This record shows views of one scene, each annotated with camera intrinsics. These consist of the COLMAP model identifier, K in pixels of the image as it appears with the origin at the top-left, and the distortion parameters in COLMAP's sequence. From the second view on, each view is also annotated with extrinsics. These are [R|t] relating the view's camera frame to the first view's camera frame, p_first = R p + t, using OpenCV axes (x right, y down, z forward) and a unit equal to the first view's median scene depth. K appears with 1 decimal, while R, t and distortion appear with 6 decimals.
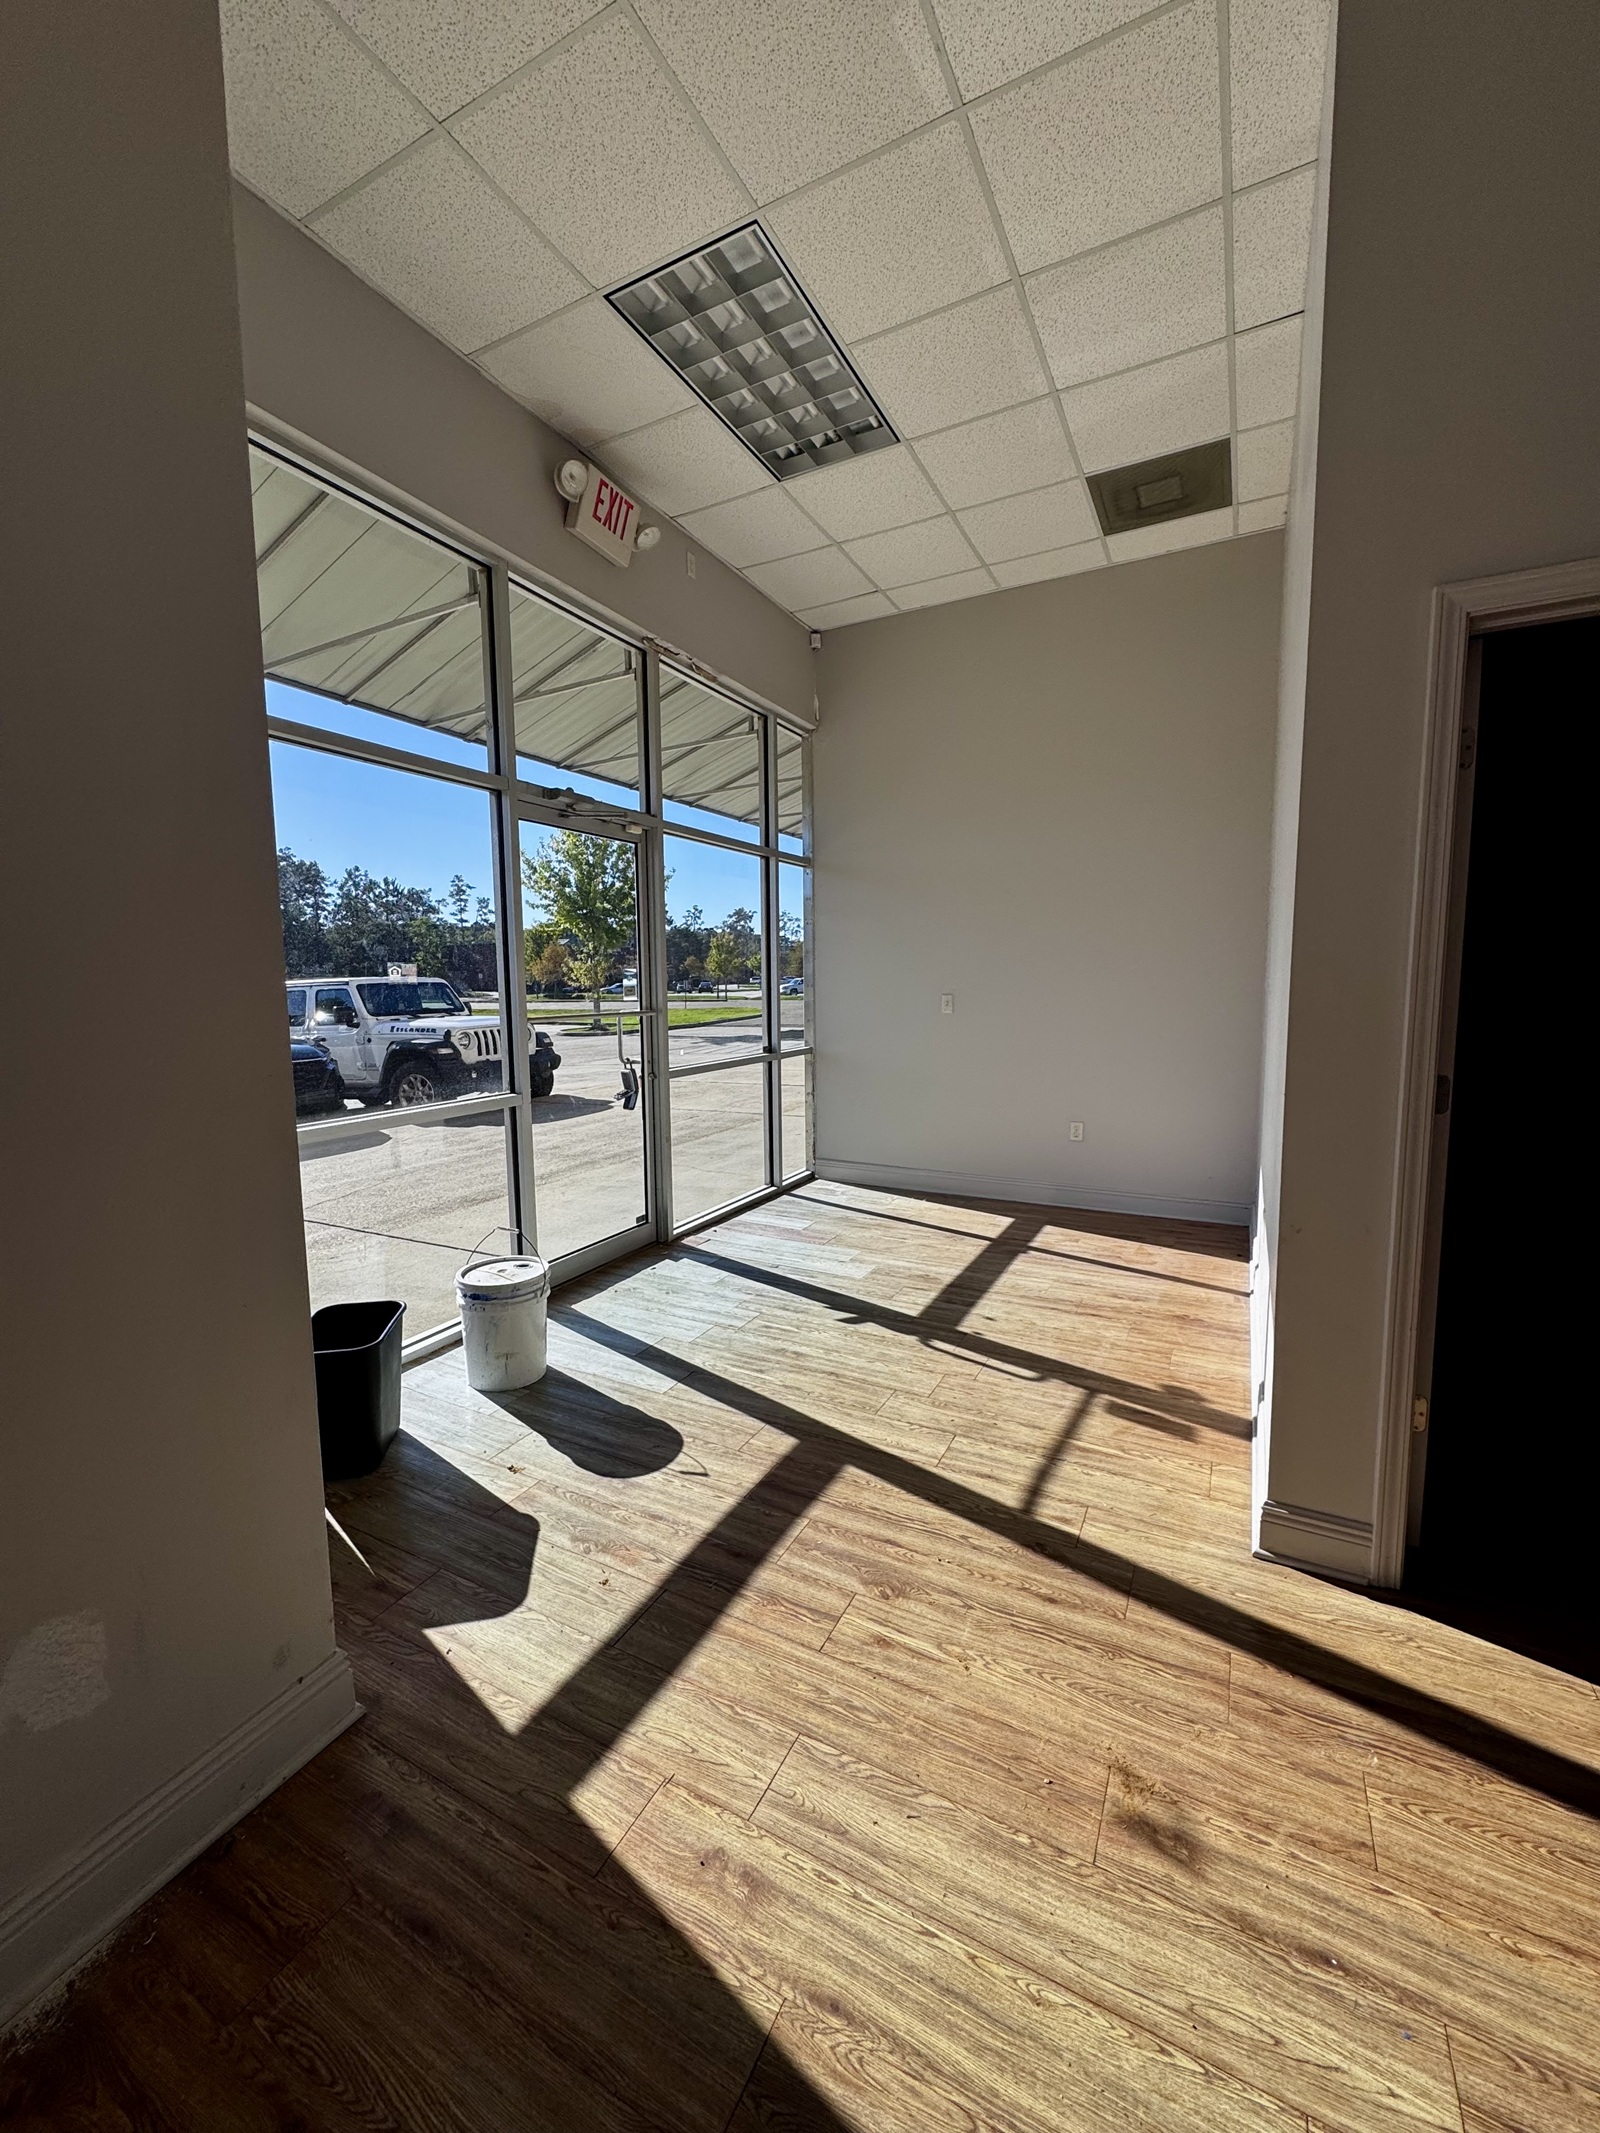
lens RADIAL K [[846.9, 0, 795.5], [0, 846.9, 1061.5], [0, 0, 1]] dist [-0.000387, -0.000456]
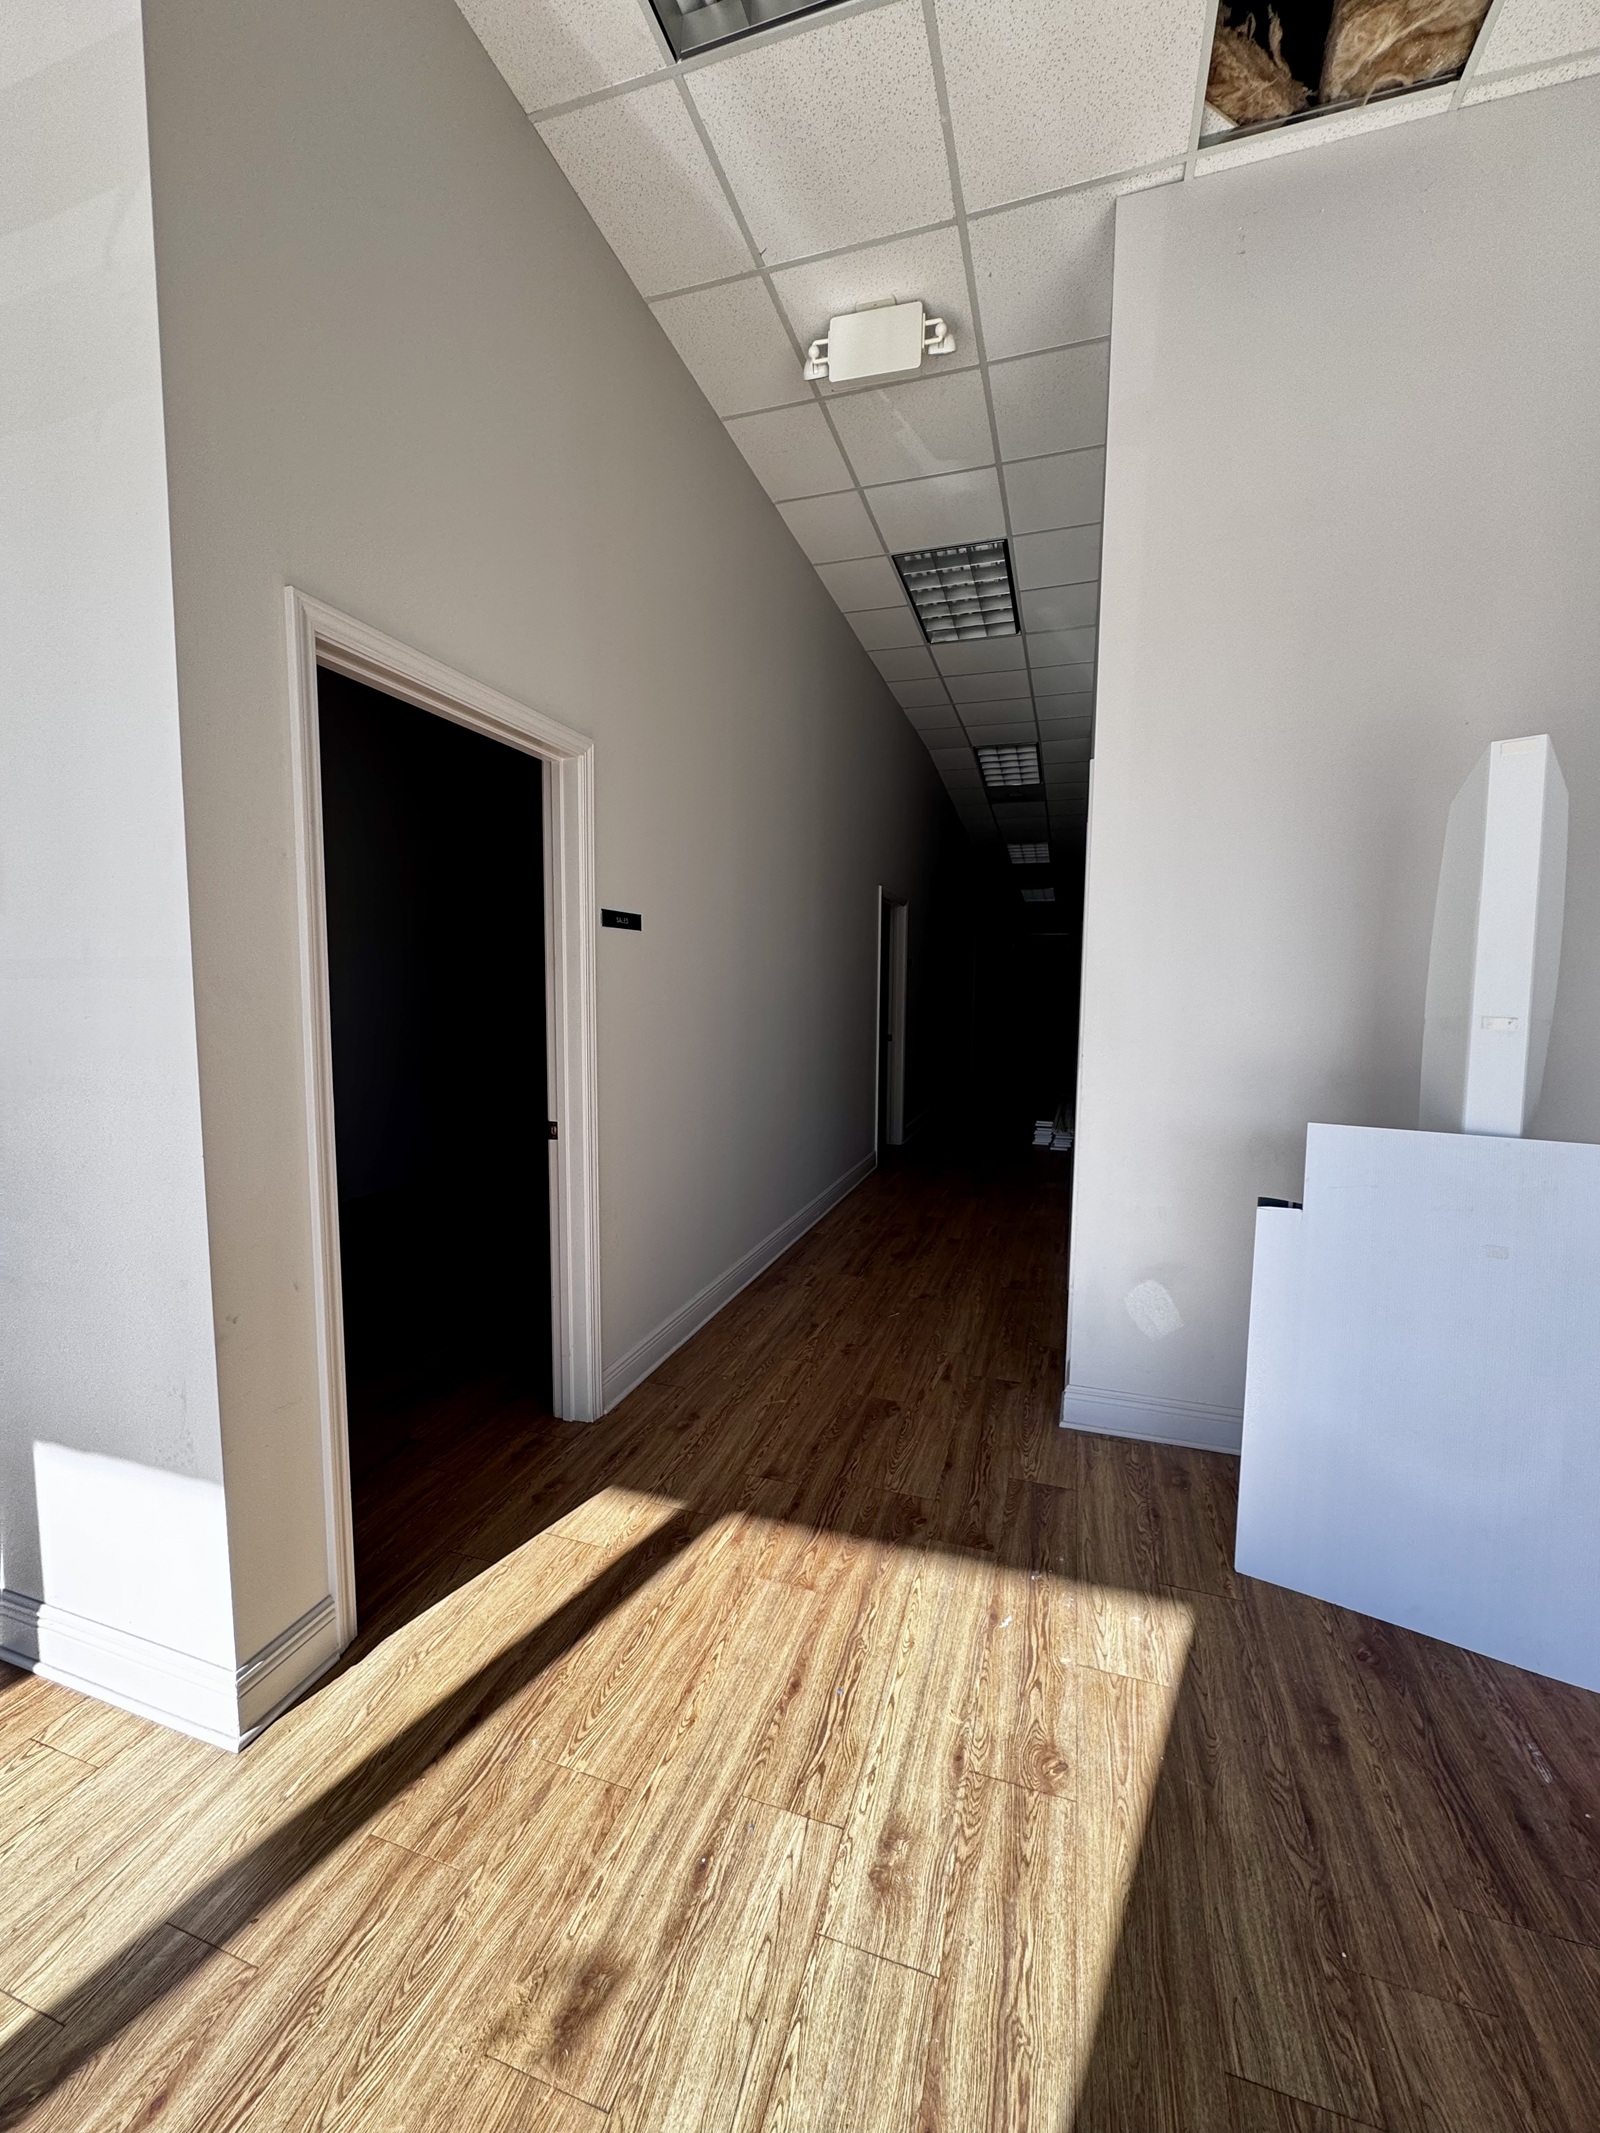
lens RADIAL K [[846.9, 0, 802.2], [0, 846.9, 1062.0], [0, 0, 1]] dist [-0.000387, -0.000456]
pose [[-0.175513, -0.079290, 0.981279, -0.265400], [0.087197, 0.991582, 0.095719, -0.071634], [-0.980608, 0.102364, -0.167122, 0.576264]]
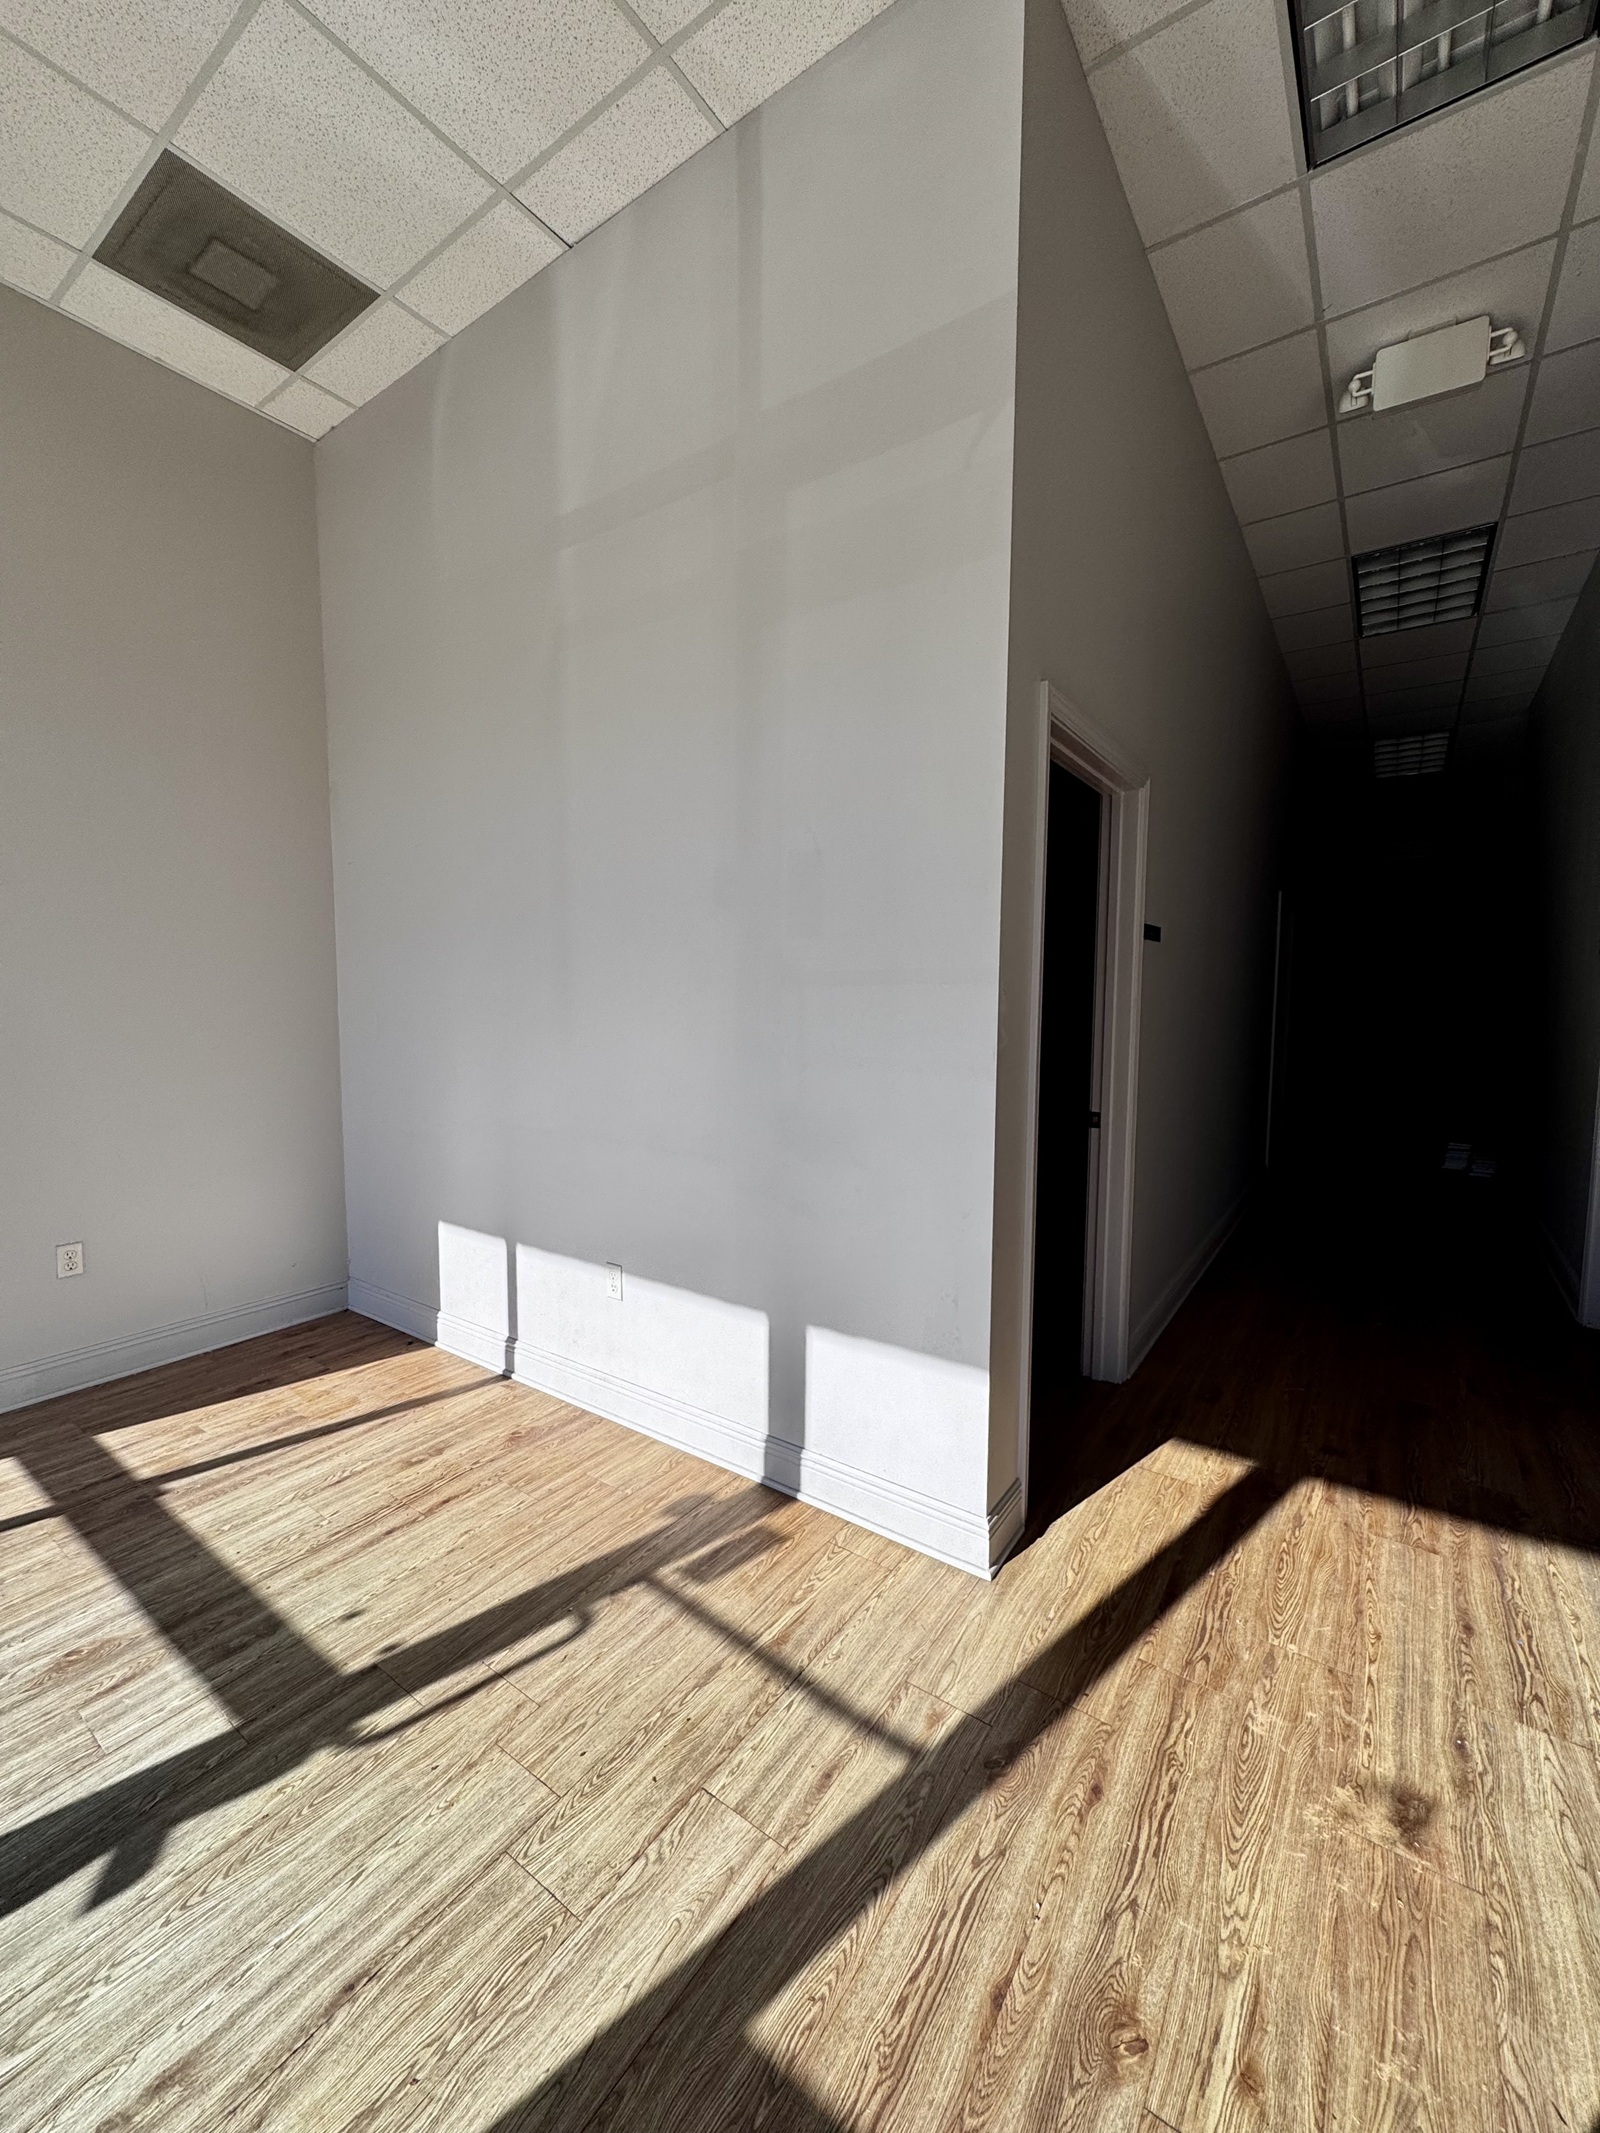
lens RADIAL K [[846.9, 0, 801.1], [0, 846.9, 1063.4], [0, 0, 1]] dist [-0.000387, -0.000456]
pose [[0.121887, -0.066596, 0.990307, -0.451778], [0.088880, 0.994470, 0.055936, -0.103358], [-0.988556, 0.081201, 0.127132, 1.075888]]
